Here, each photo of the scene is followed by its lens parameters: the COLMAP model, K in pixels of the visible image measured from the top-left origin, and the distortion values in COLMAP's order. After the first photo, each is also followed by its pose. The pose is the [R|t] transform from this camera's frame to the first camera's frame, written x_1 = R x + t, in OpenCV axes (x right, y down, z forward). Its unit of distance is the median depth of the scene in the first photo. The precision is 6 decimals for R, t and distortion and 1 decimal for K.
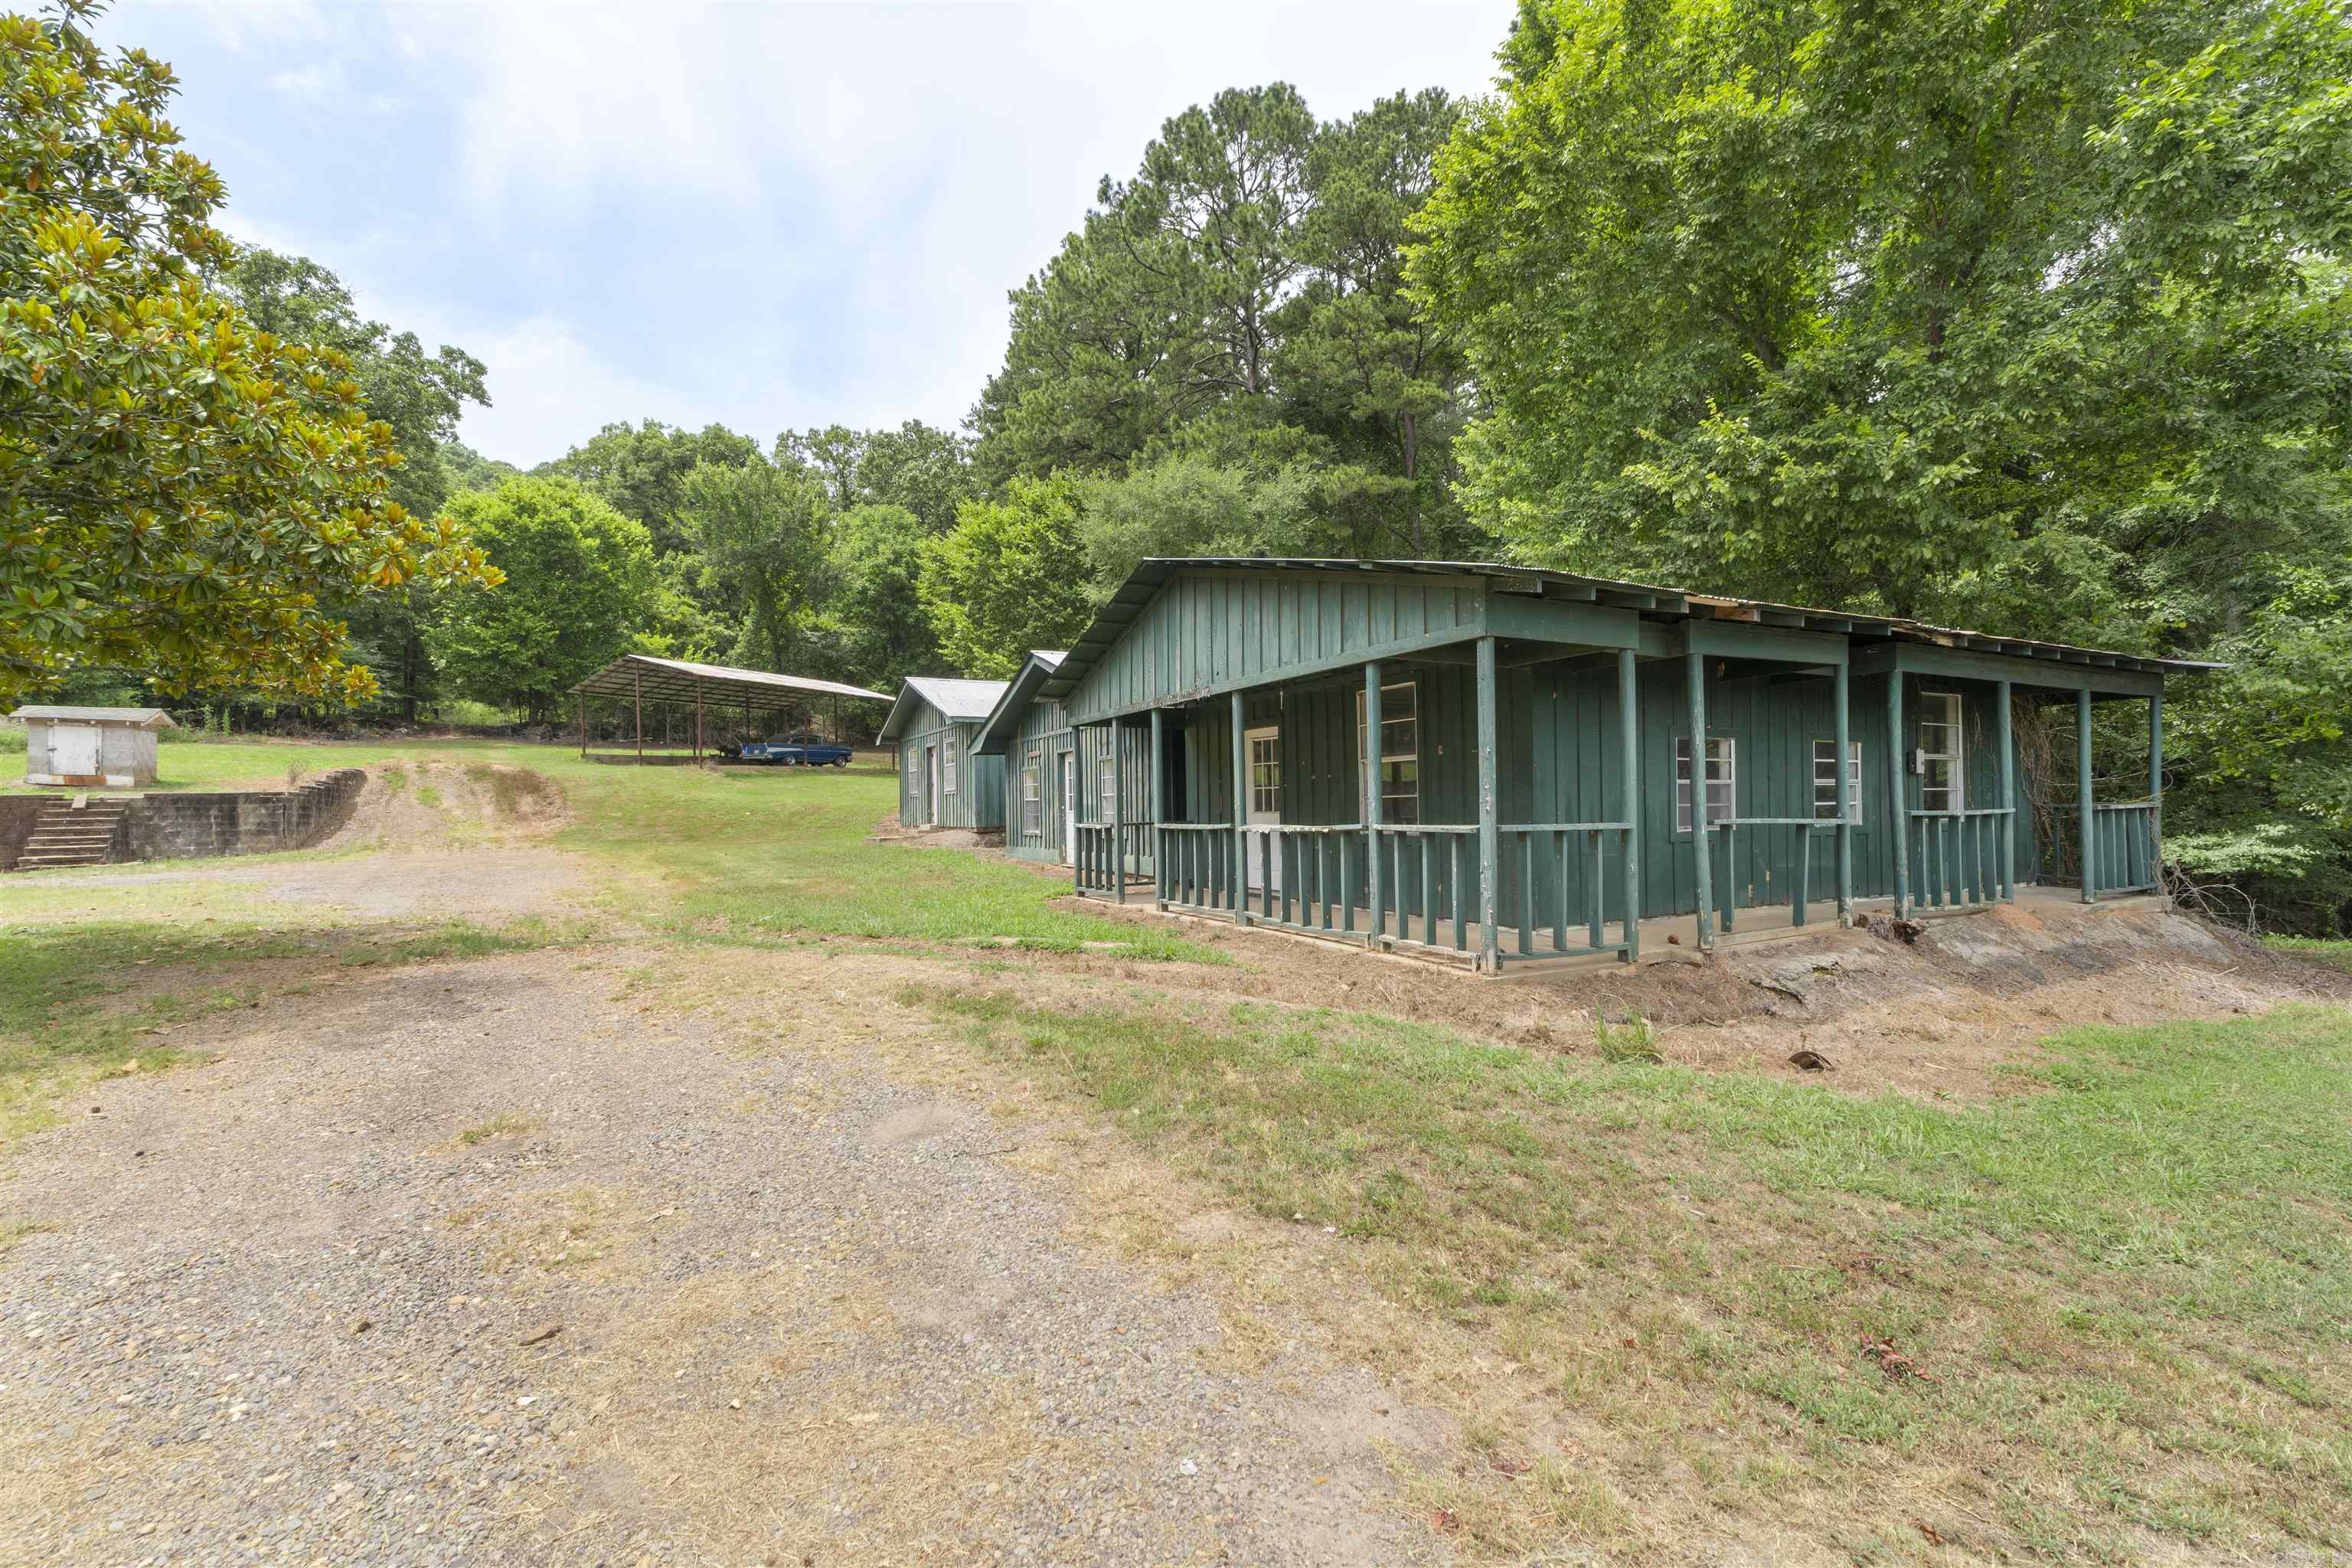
lens RADIAL K [[992.5, 0, 1174.8], [0, 992.5, 778.2], [0, 0, 1]] dist [0.005332, 0.001472]
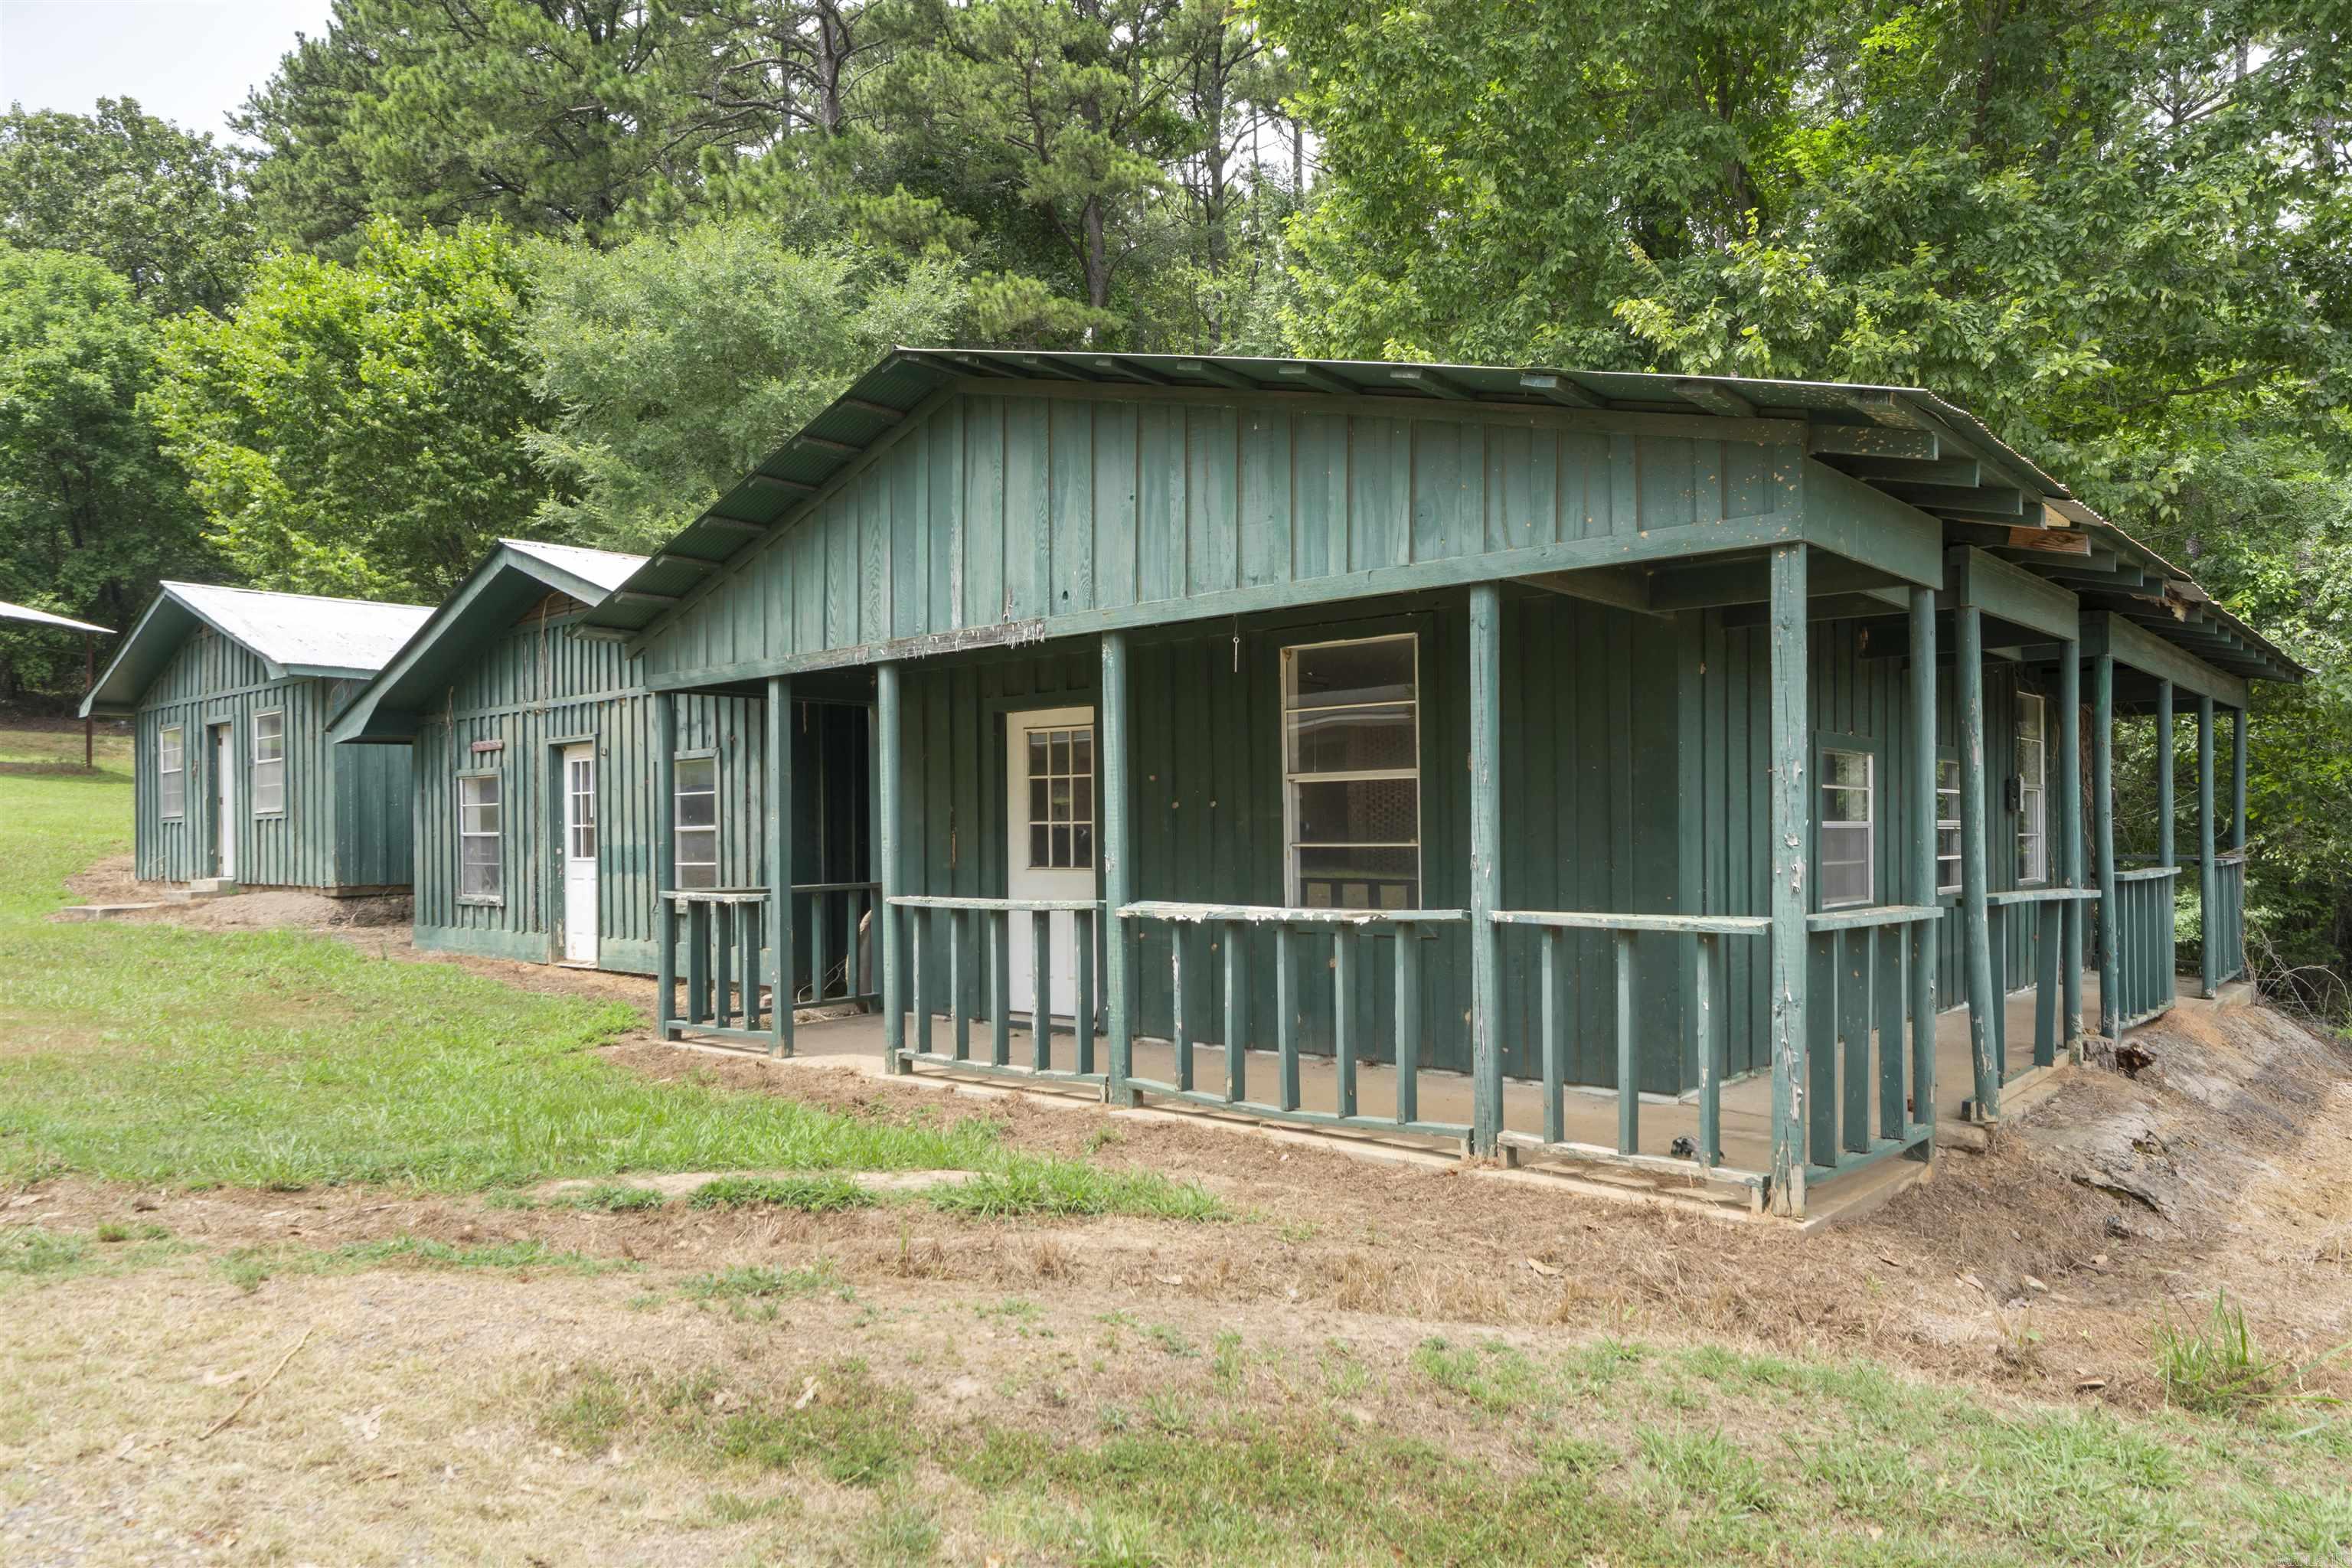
lens RADIAL K [[1545.6, 0, 1173.0], [0, 1545.6, 805.2], [0, 0, 1]] dist [0.004218, -0.002185]
pose [[0.936446, 0.013788, 0.350539, -0.088527], [-0.016525, 0.999852, 0.004817, -0.002886], [-0.350421, -0.010303, 0.936536, 0.132982]]
